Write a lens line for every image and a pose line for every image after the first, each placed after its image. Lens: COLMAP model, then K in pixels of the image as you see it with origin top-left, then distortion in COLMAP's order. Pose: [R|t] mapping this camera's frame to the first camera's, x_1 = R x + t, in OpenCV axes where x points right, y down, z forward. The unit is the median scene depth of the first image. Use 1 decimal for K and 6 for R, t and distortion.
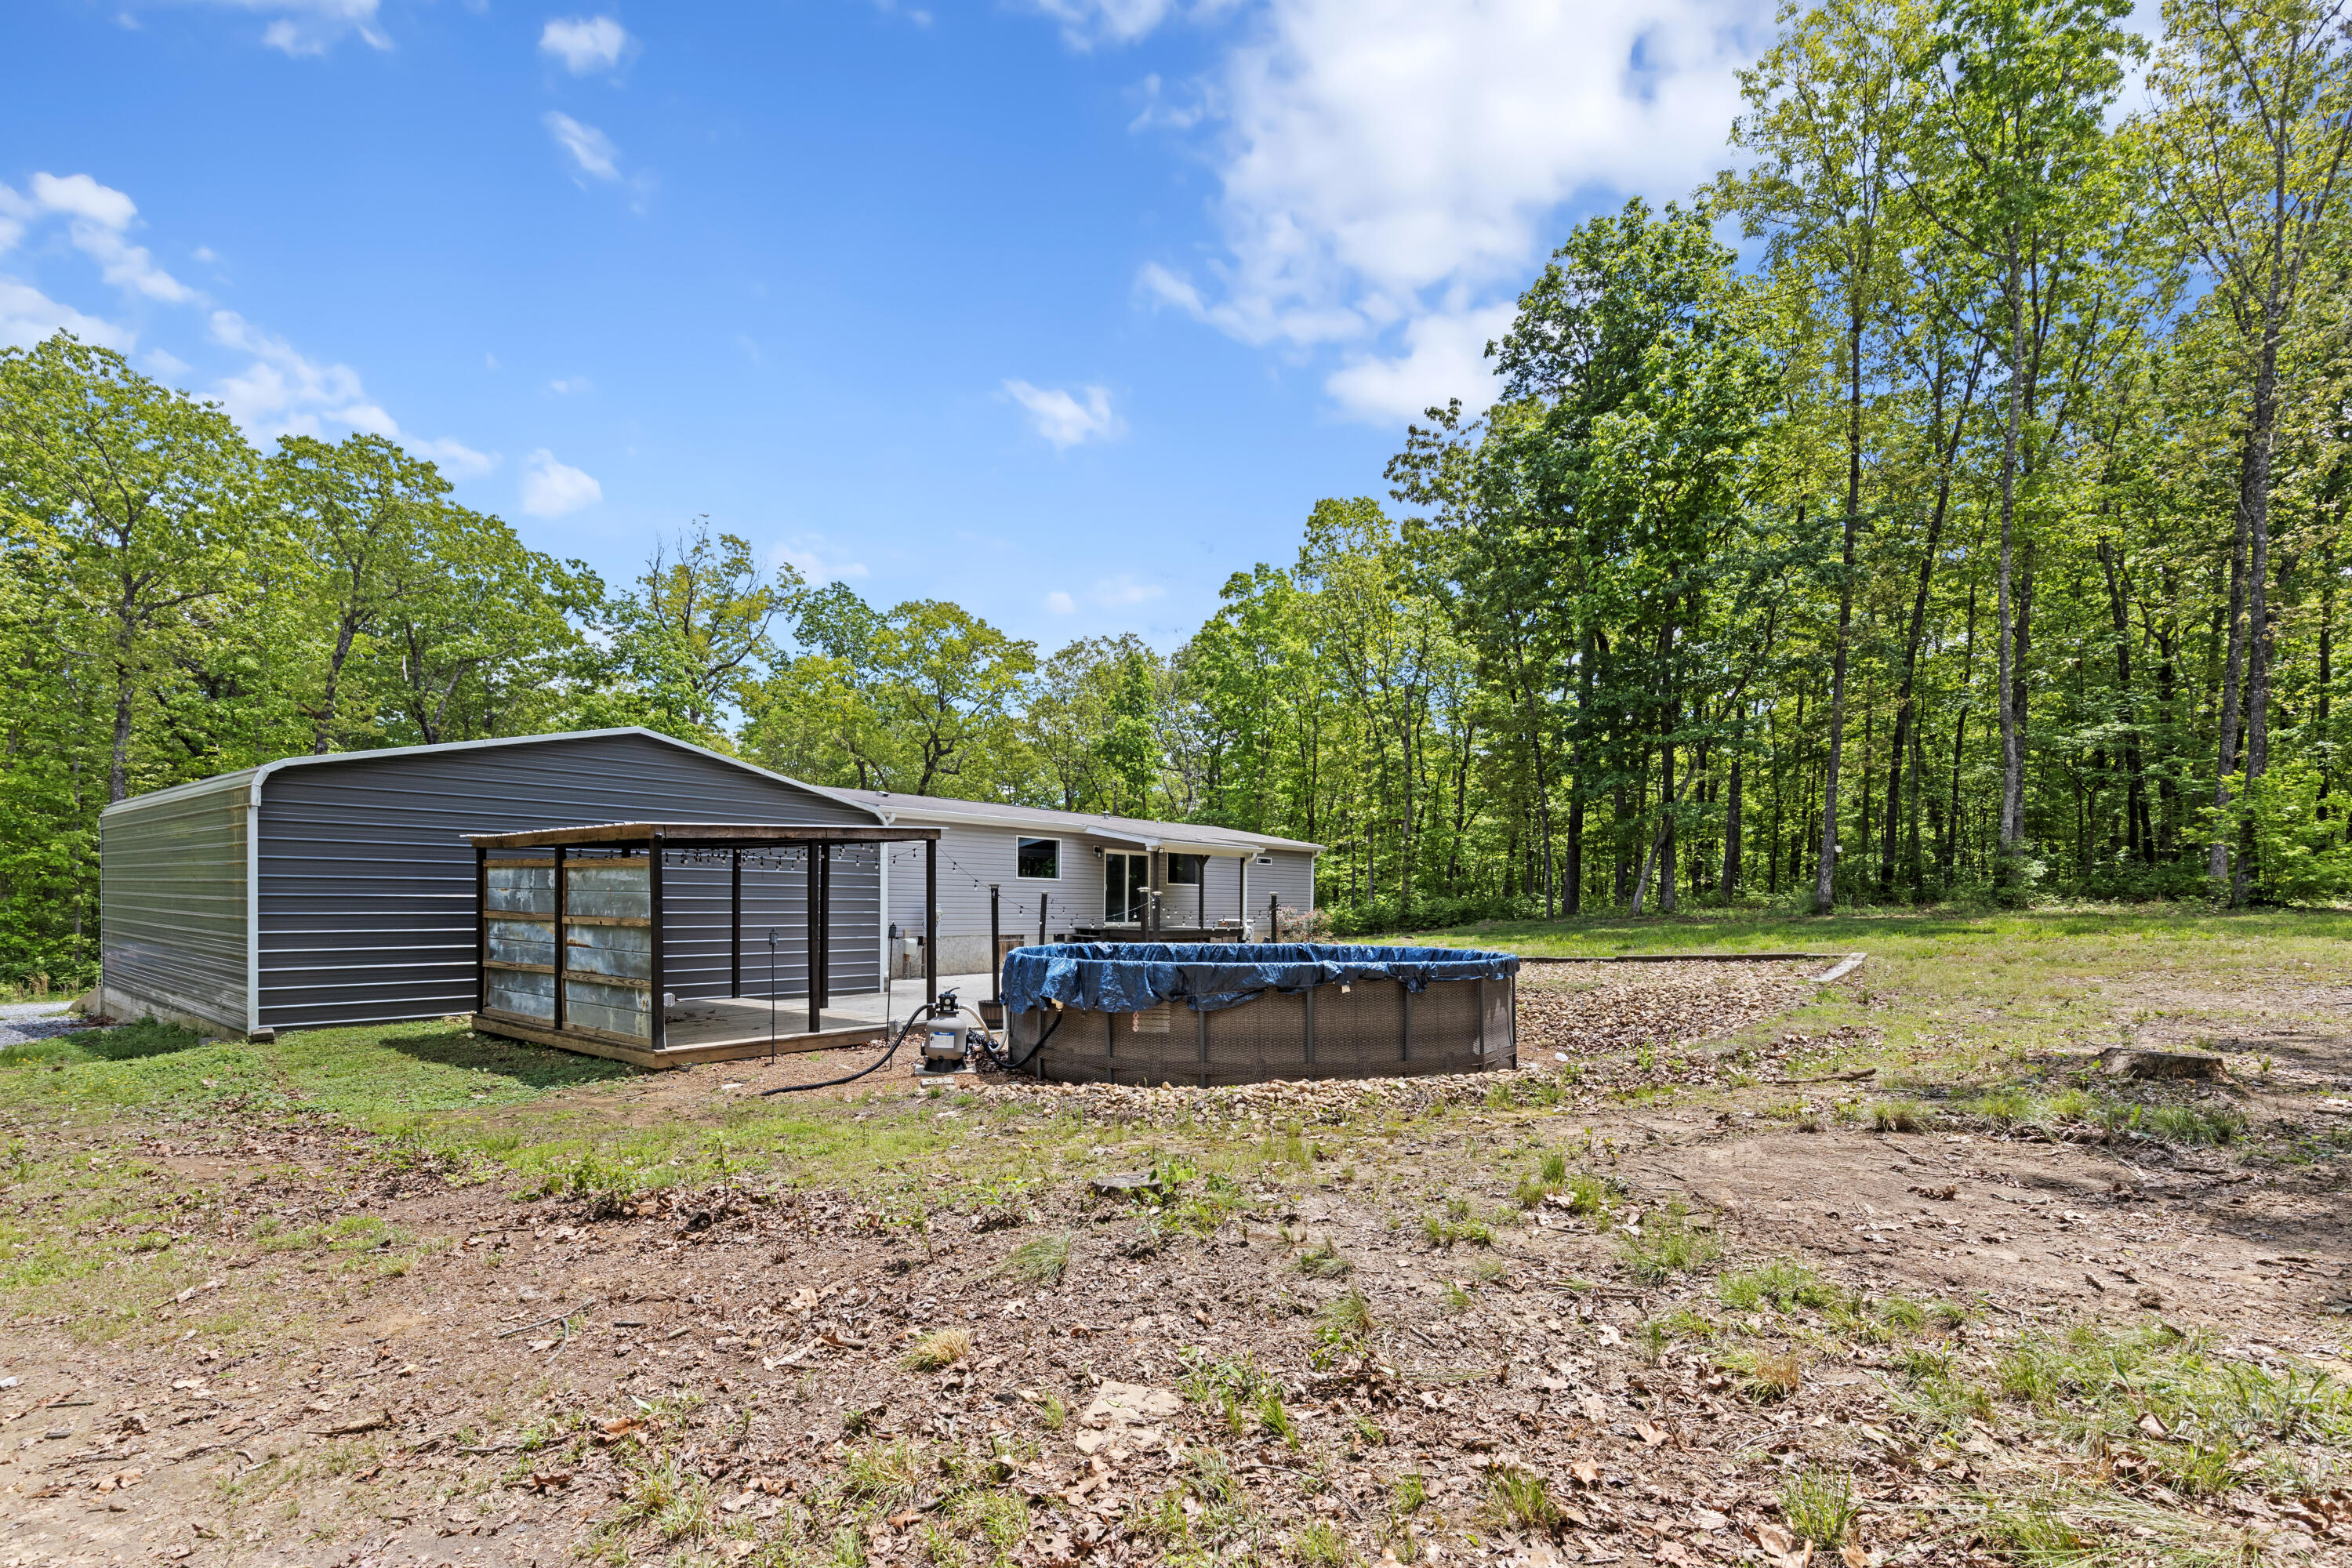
lens RADIAL K [[1090.1, 0, 1160.6], [0, 1090.1, 939.9], [0, 0, 1]] dist [-0.001888, -0.000246]
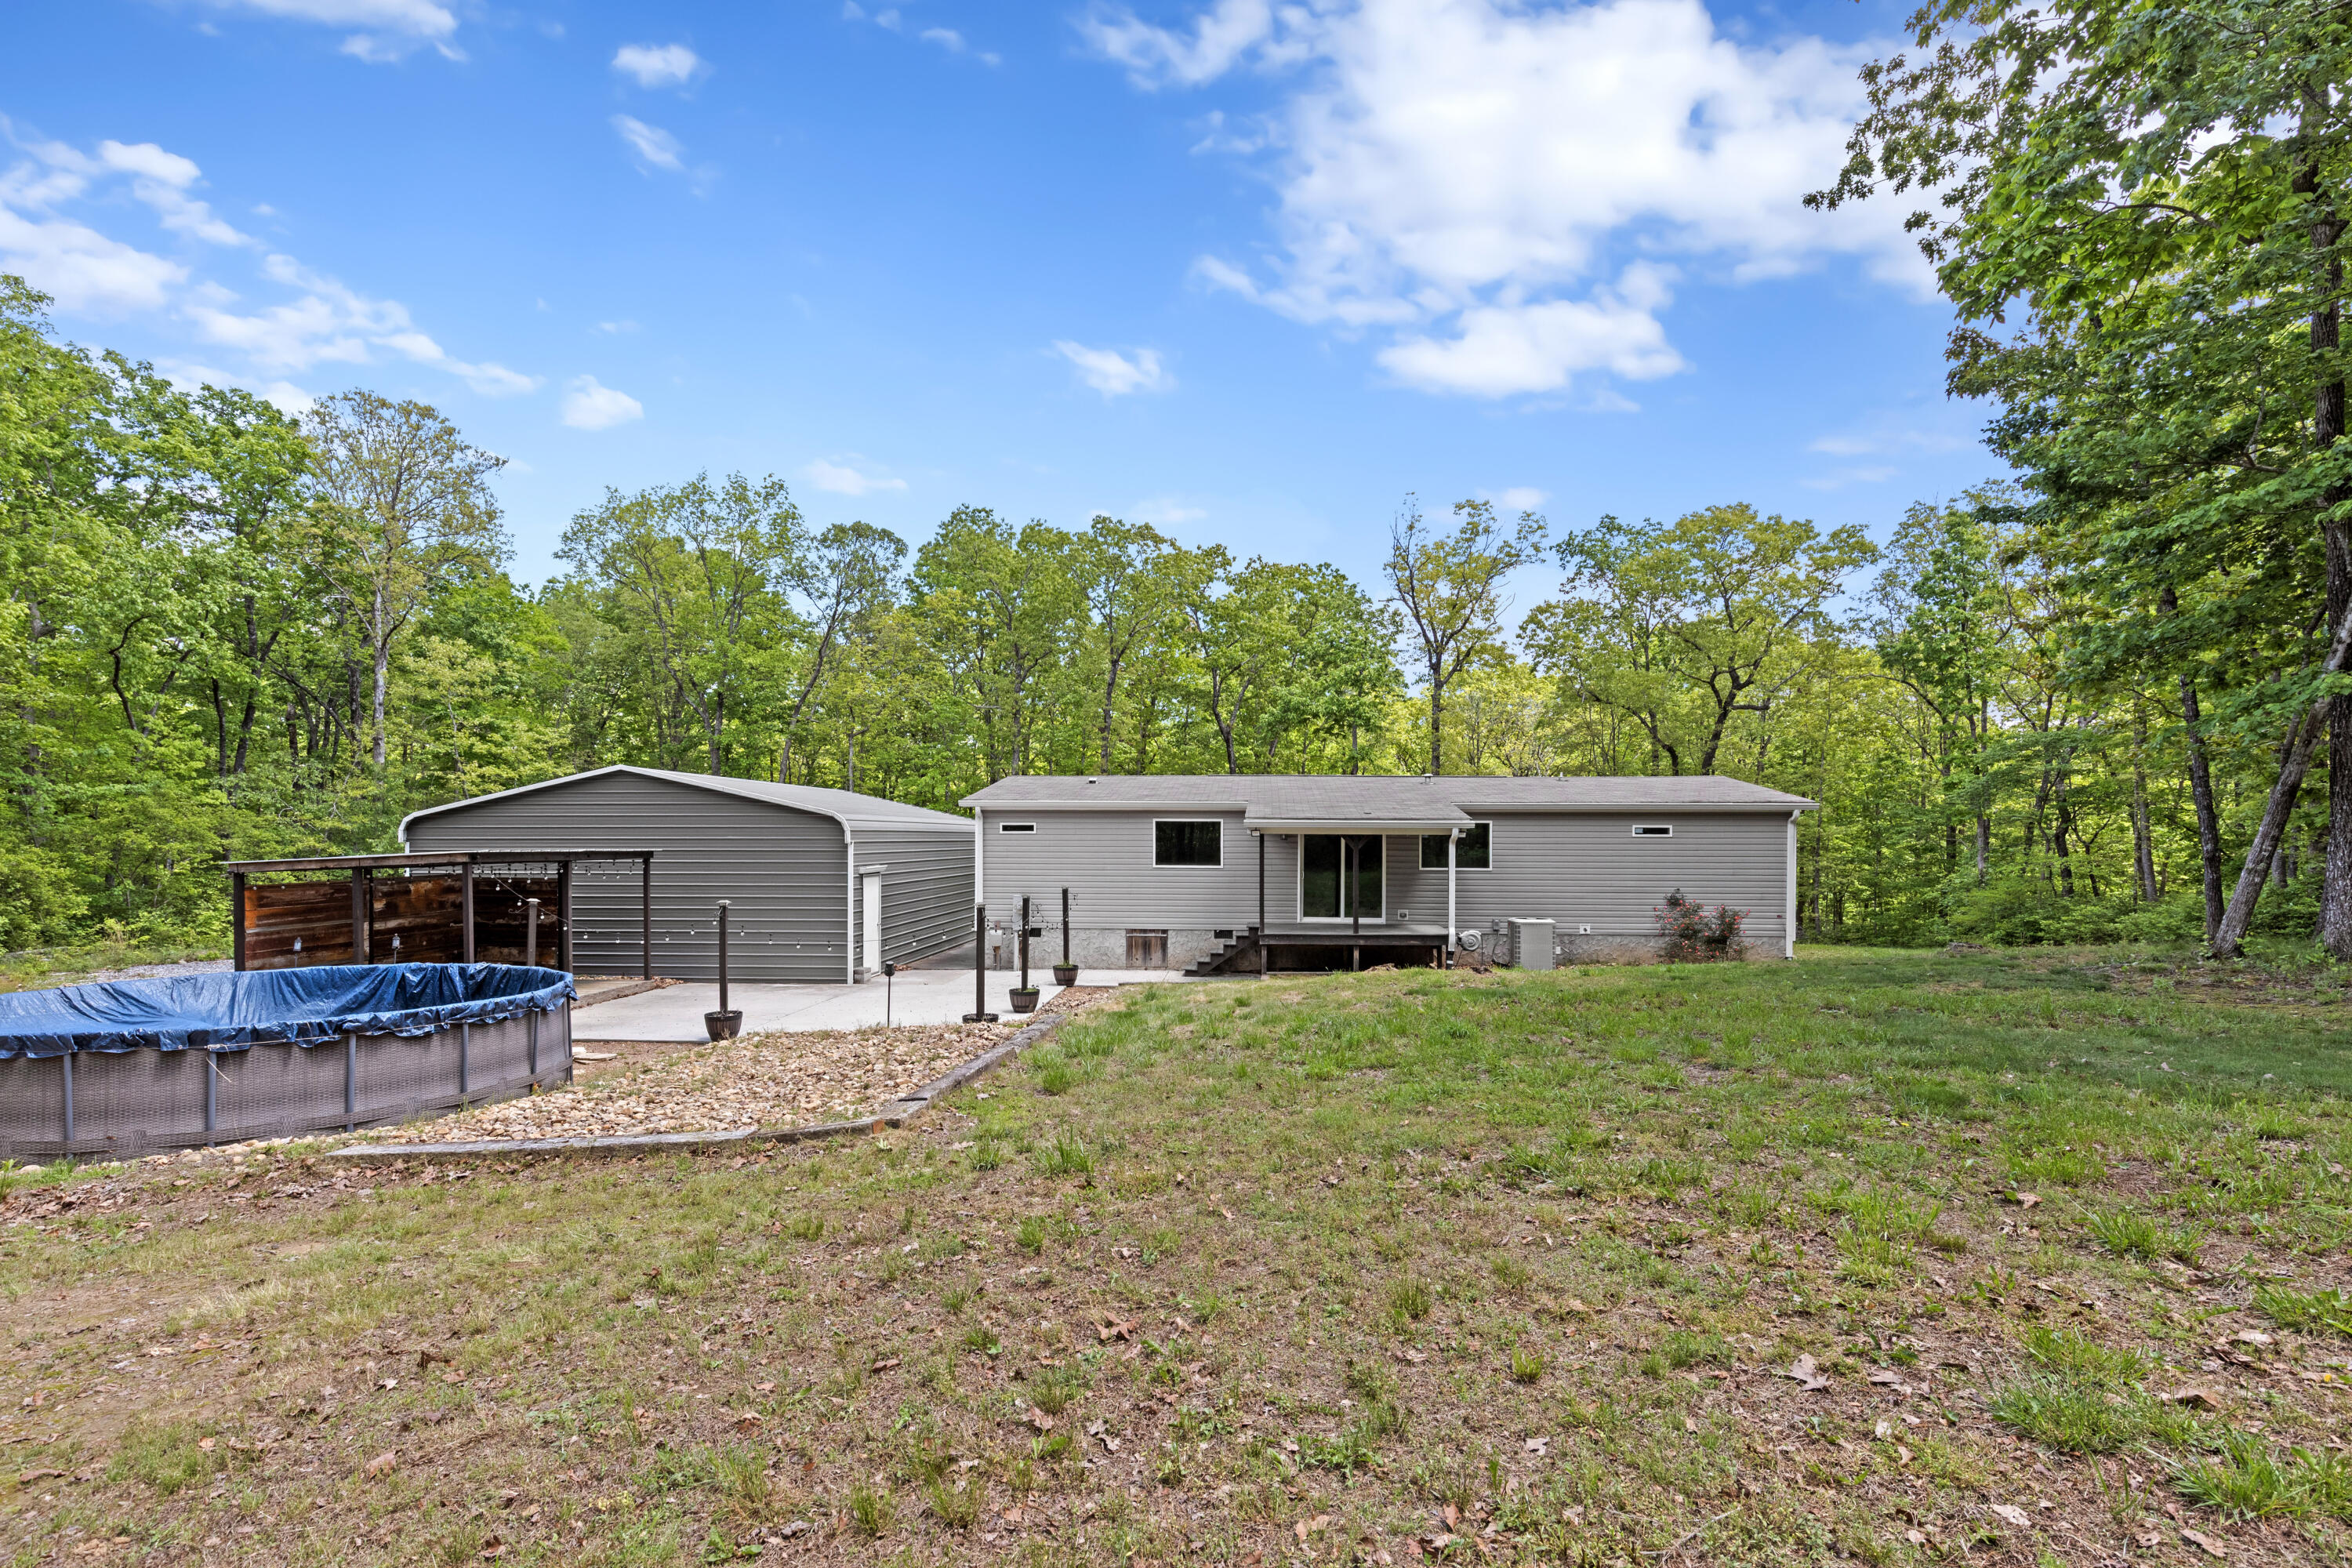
lens RADIAL K [[1089.4, 0, 1168.1], [0, 1089.4, 847.0], [0, 0, 1]] dist [-0.000518, 0.000586]
pose [[0.589467, -0.008706, -0.807746, 0.428830], [-0.022825, 0.999363, -0.027429, -0.034707], [0.807470, 0.034606, 0.588893, 0.346971]]
